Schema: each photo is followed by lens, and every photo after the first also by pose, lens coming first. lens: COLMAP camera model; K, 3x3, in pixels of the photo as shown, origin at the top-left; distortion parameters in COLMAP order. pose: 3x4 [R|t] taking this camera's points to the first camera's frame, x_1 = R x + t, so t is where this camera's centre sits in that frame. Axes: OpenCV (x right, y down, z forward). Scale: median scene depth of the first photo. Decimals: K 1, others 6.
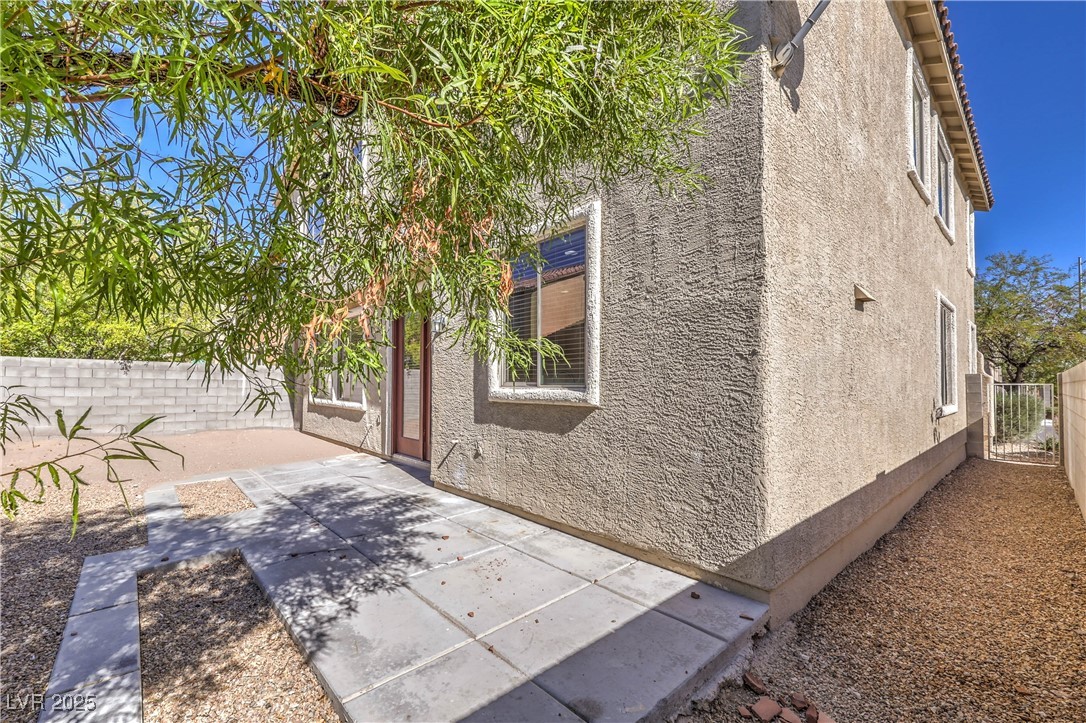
lens RADIAL K [[434.8, 0, 547.2], [0, 434.8, 367.8], [0, 0, 1]] dist [0.003077, -0.000343]
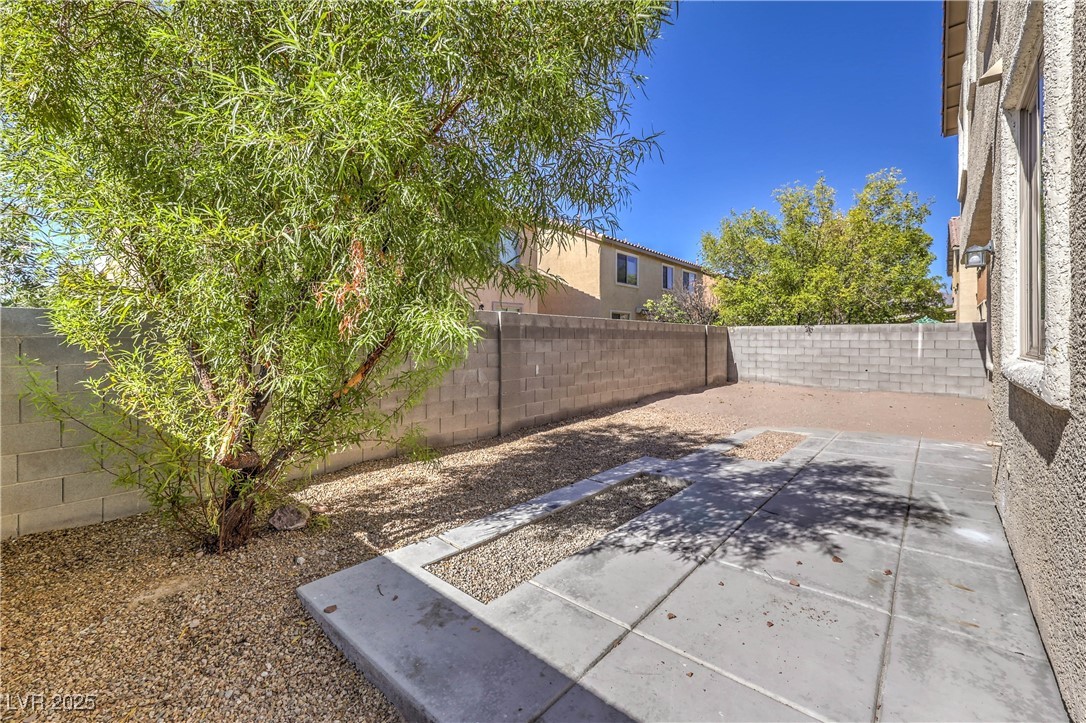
lens RADIAL K [[434.8, 0, 551.2], [0, 434.8, 342.8], [0, 0, 1]] dist [0.003077, -0.000343]
pose [[0.123815, -0.001365, -0.992304, 0.433848], [0.038365, 0.999258, 0.003413, 0.002313], [0.991563, -0.038492, 0.123776, 0.437890]]
